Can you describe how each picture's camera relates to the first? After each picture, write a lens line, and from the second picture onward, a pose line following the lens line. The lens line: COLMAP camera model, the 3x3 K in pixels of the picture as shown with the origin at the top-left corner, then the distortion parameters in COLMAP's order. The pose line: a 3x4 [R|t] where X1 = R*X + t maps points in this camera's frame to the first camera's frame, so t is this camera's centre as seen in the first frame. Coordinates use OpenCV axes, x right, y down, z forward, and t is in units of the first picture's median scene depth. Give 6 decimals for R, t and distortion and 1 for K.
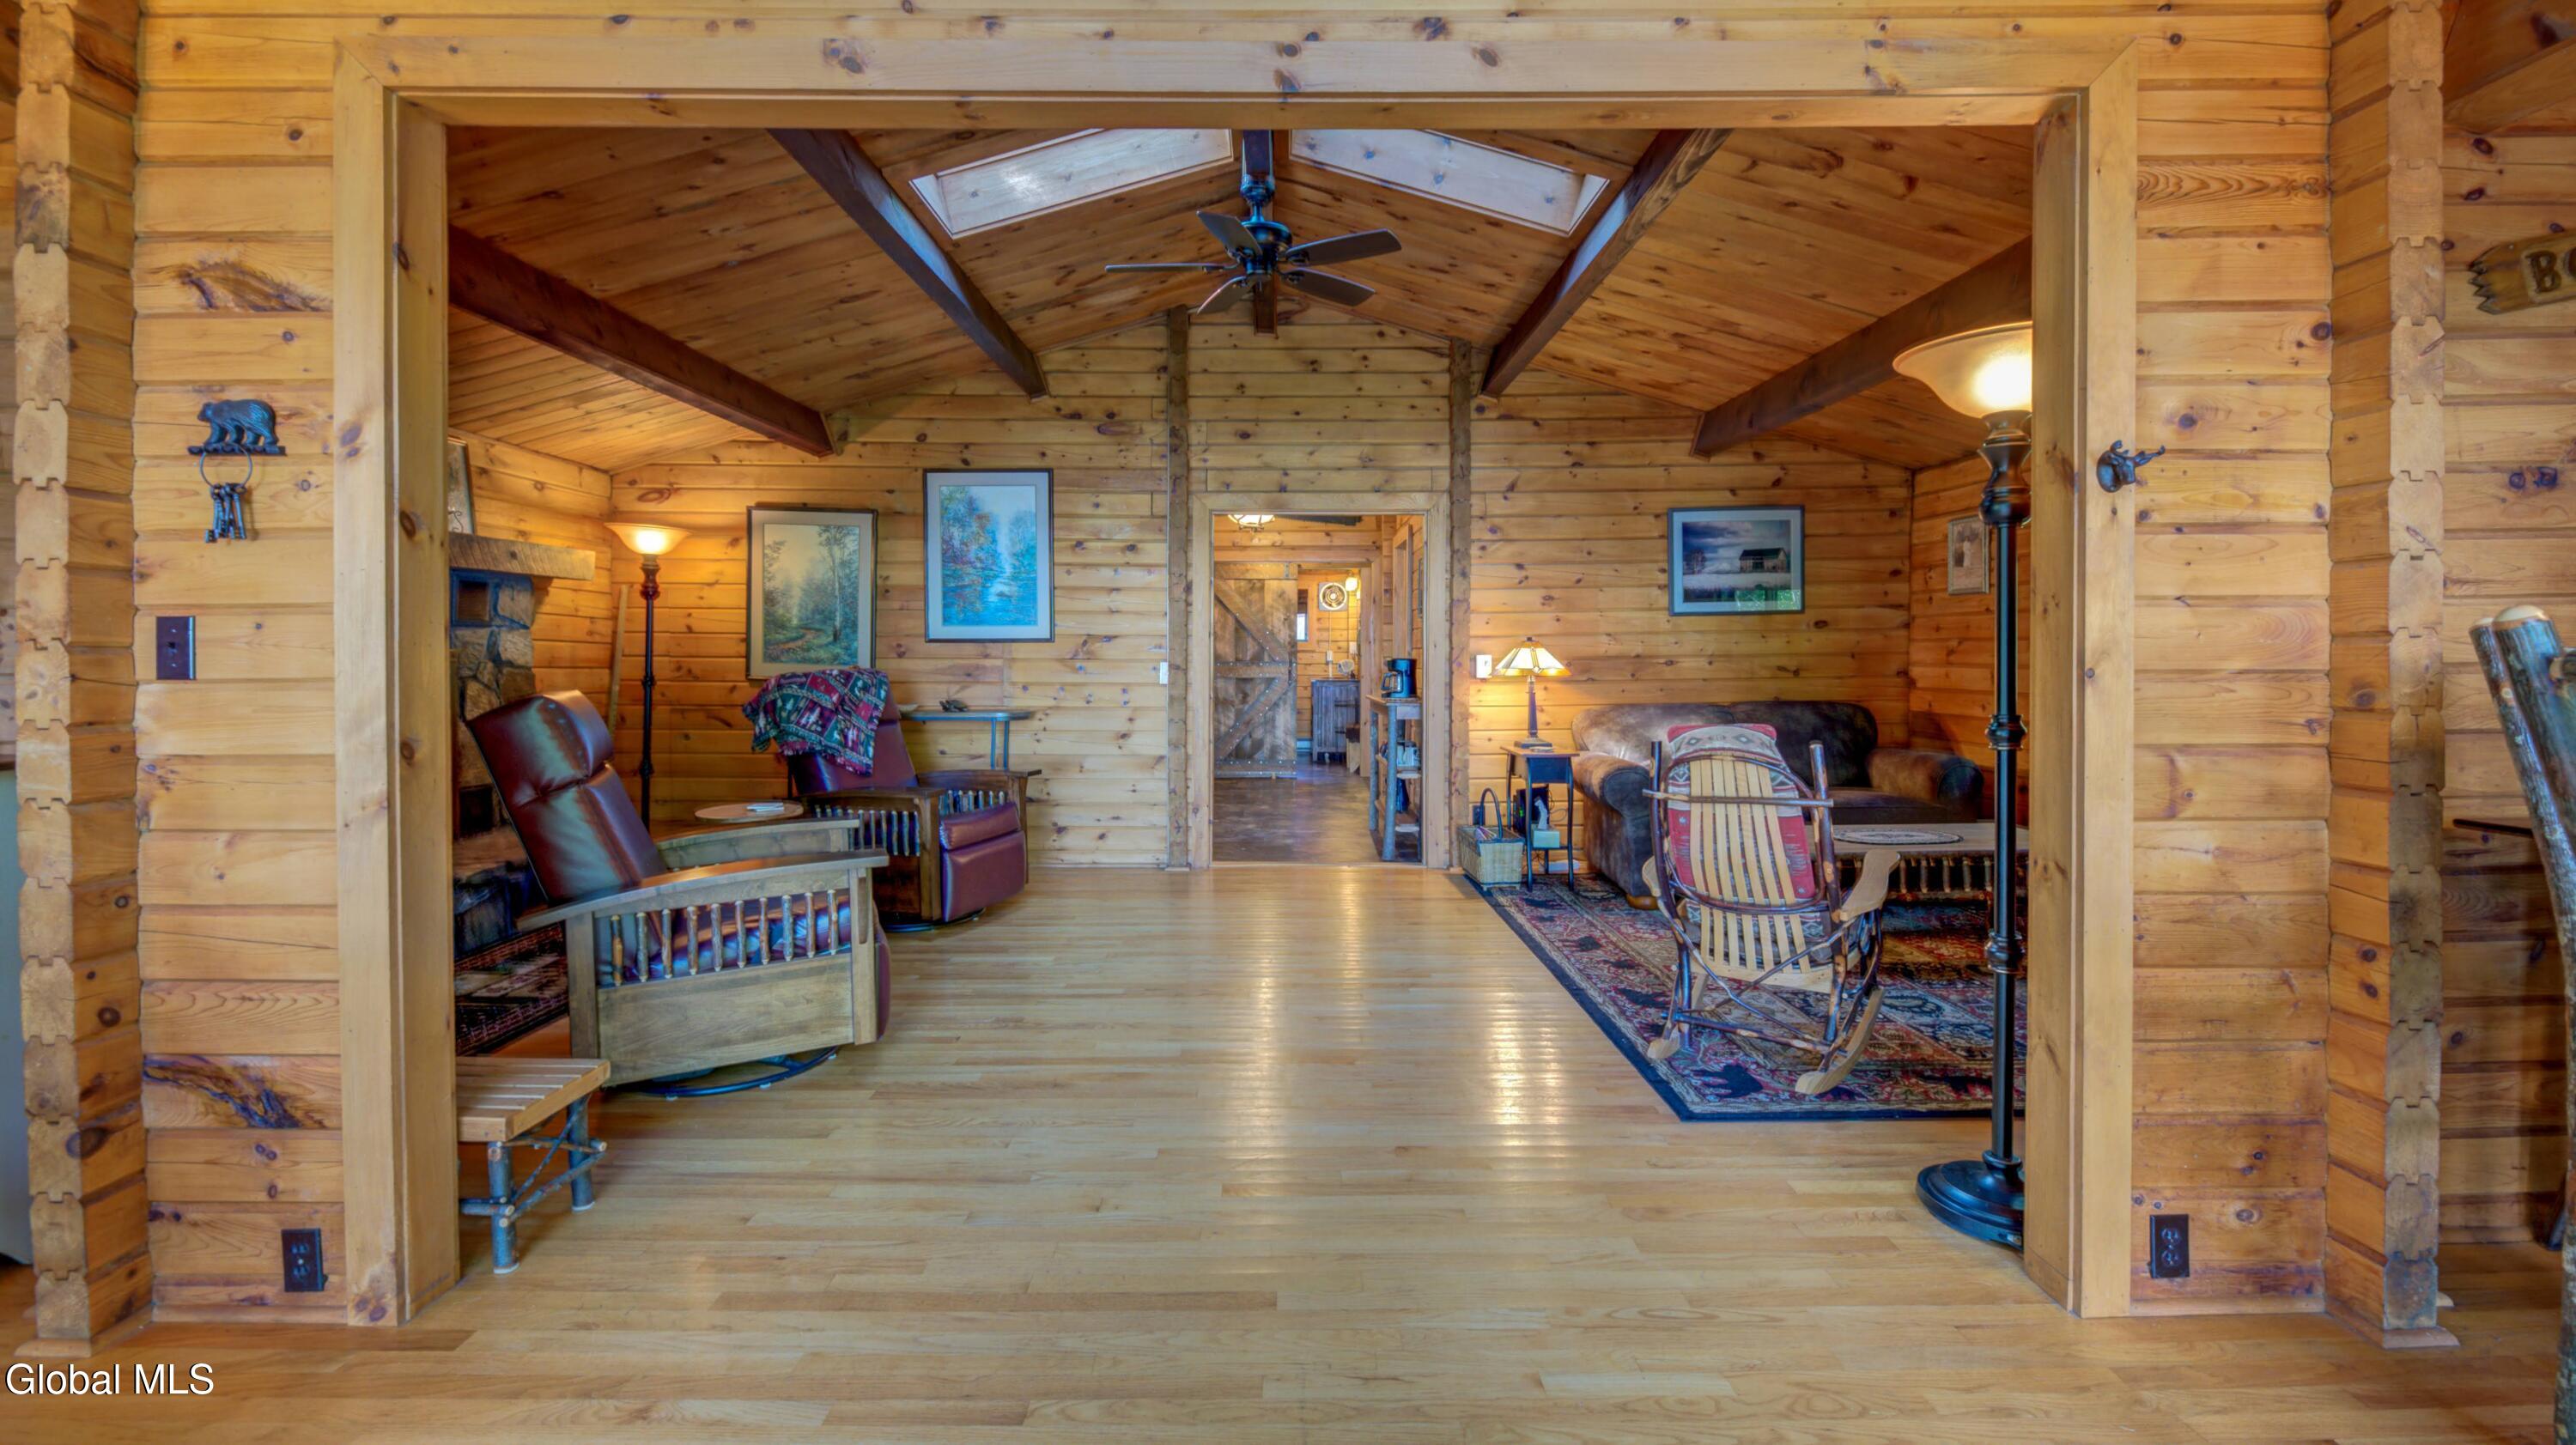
lens RADIAL K [[1069.3, 0, 1262.2], [0, 1069.3, 660.2], [0, 0, 1]] dist [-0.000063, -0.000021]
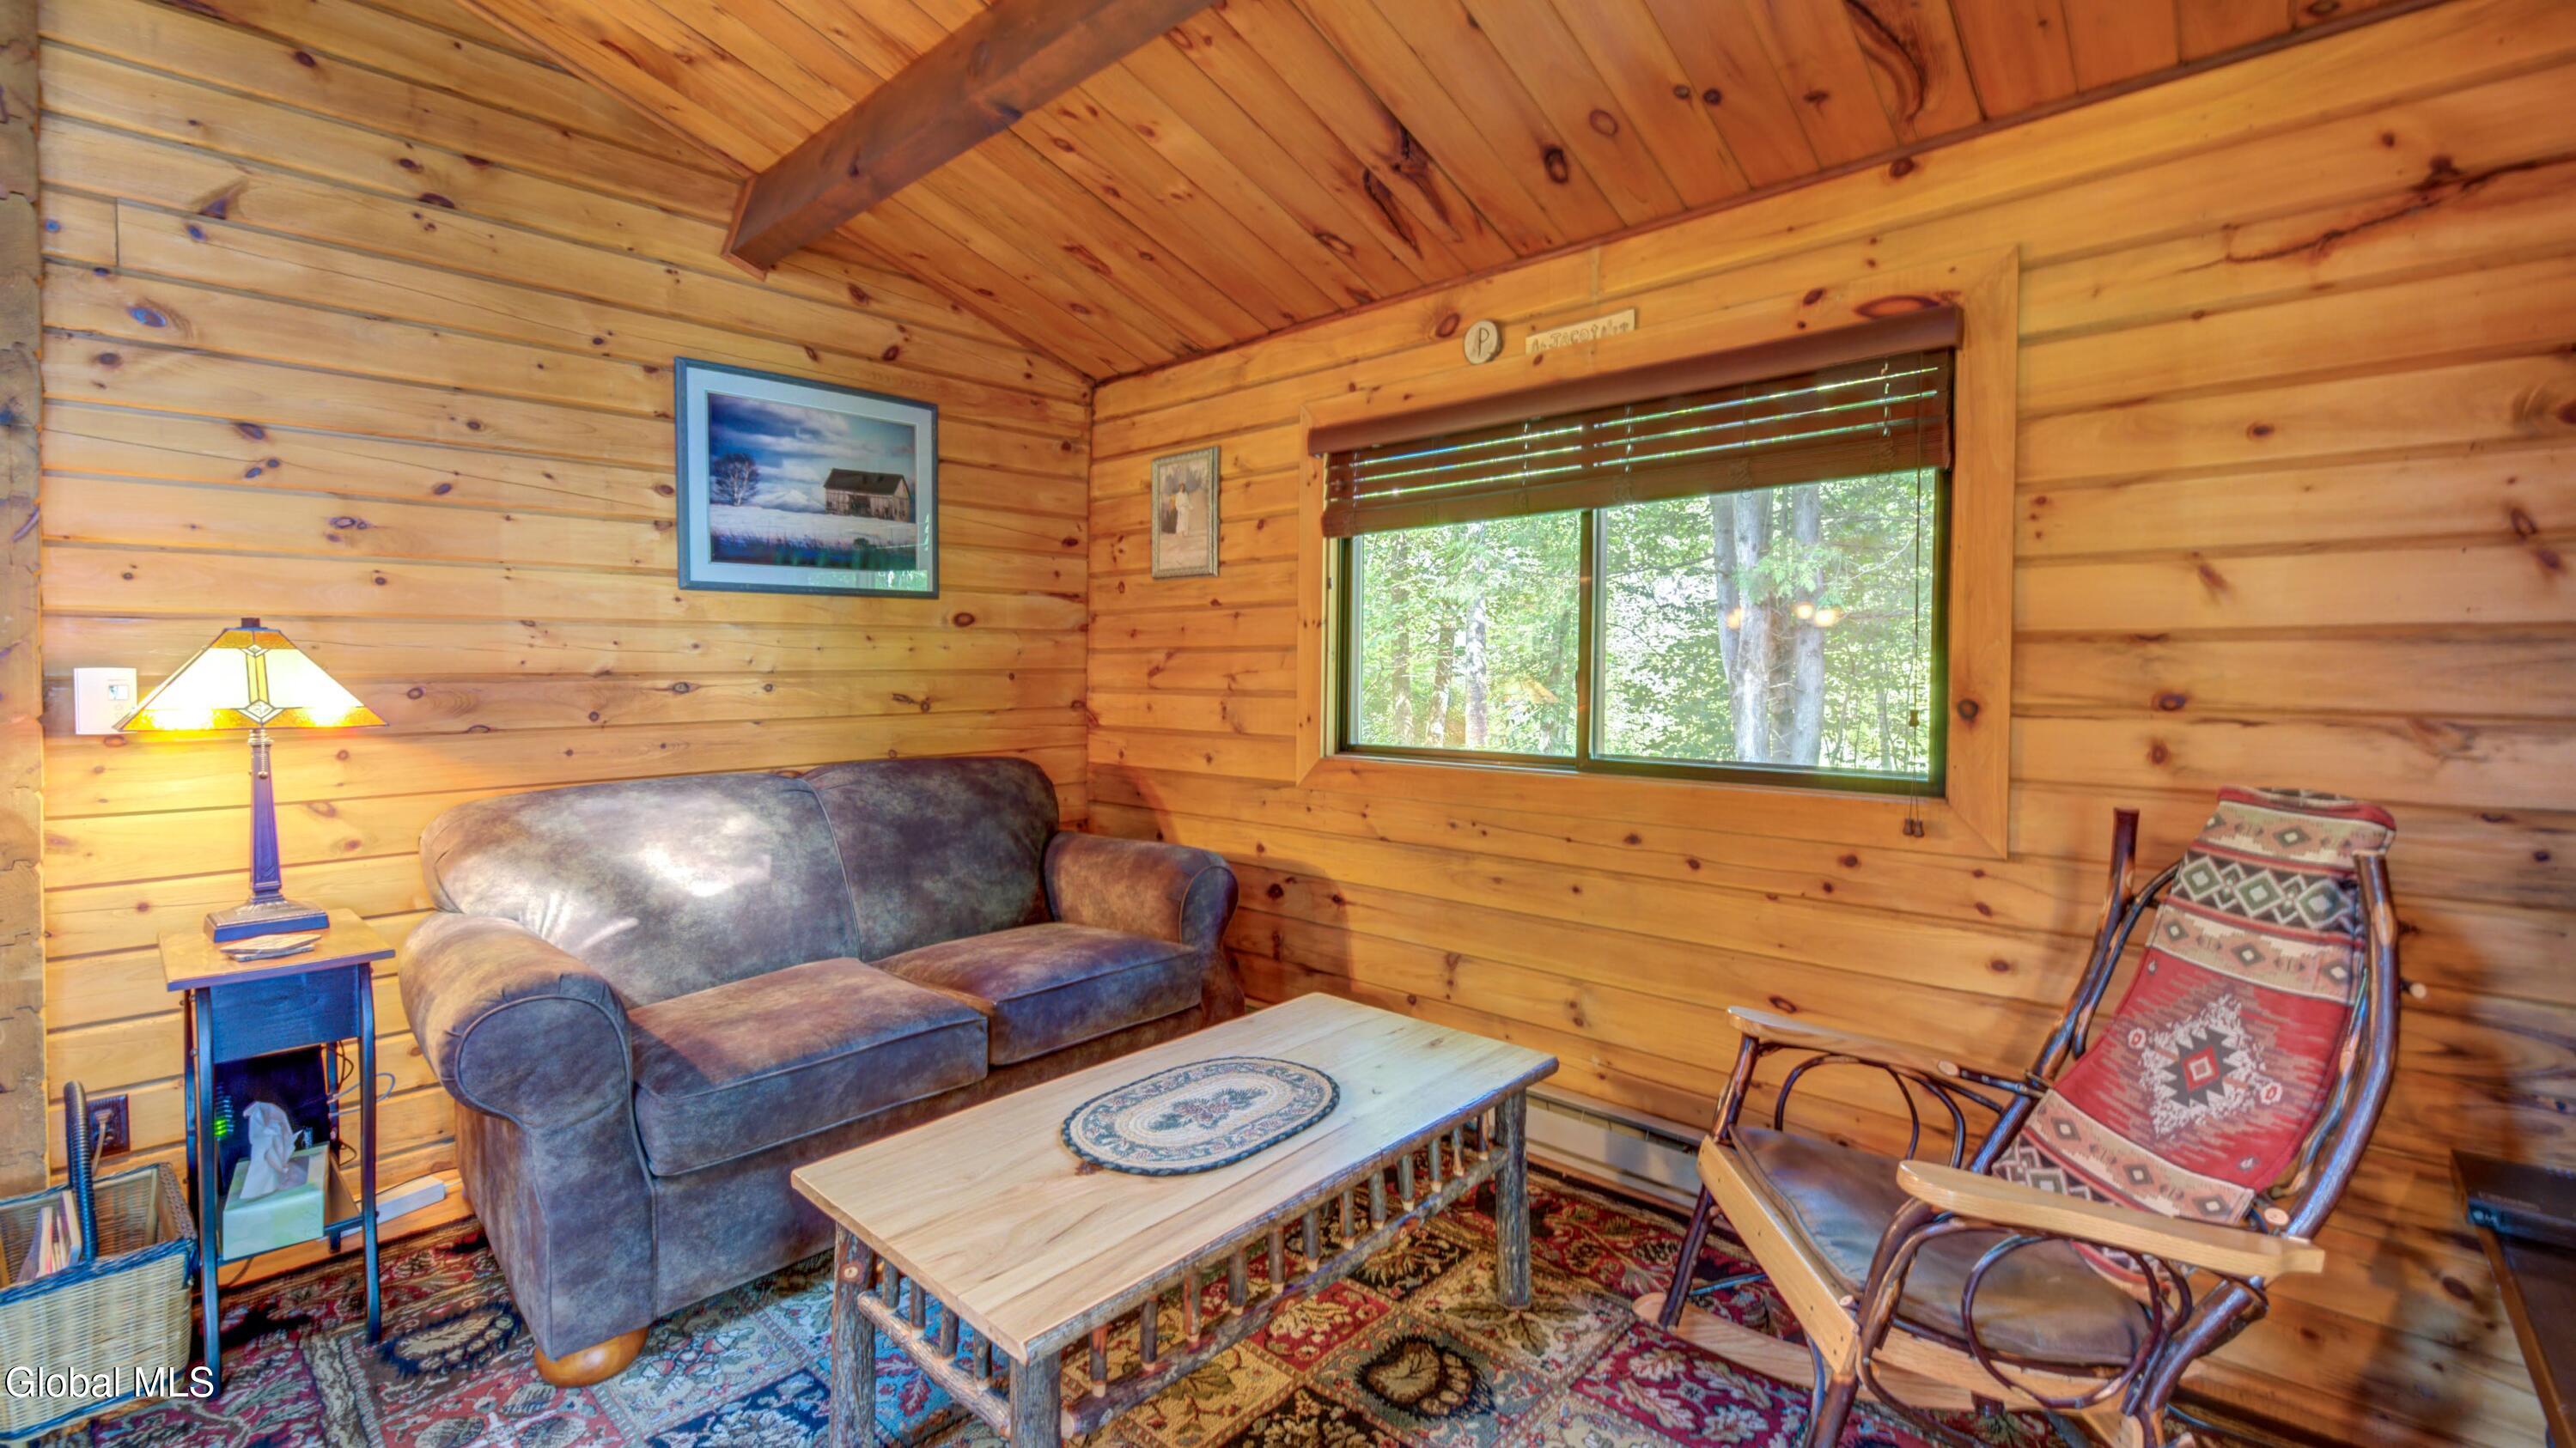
lens RADIAL K [[1069.3, 0, 1239.9], [0, 1069.3, 693.6], [0, 0, 1]] dist [-0.000063, -0.000021]
pose [[0.688827, -0.006321, 0.724898, 0.210978], [-0.002649, 0.999933, 0.011236, -0.001188], [-0.724921, -0.009660, 0.688764, 0.501213]]
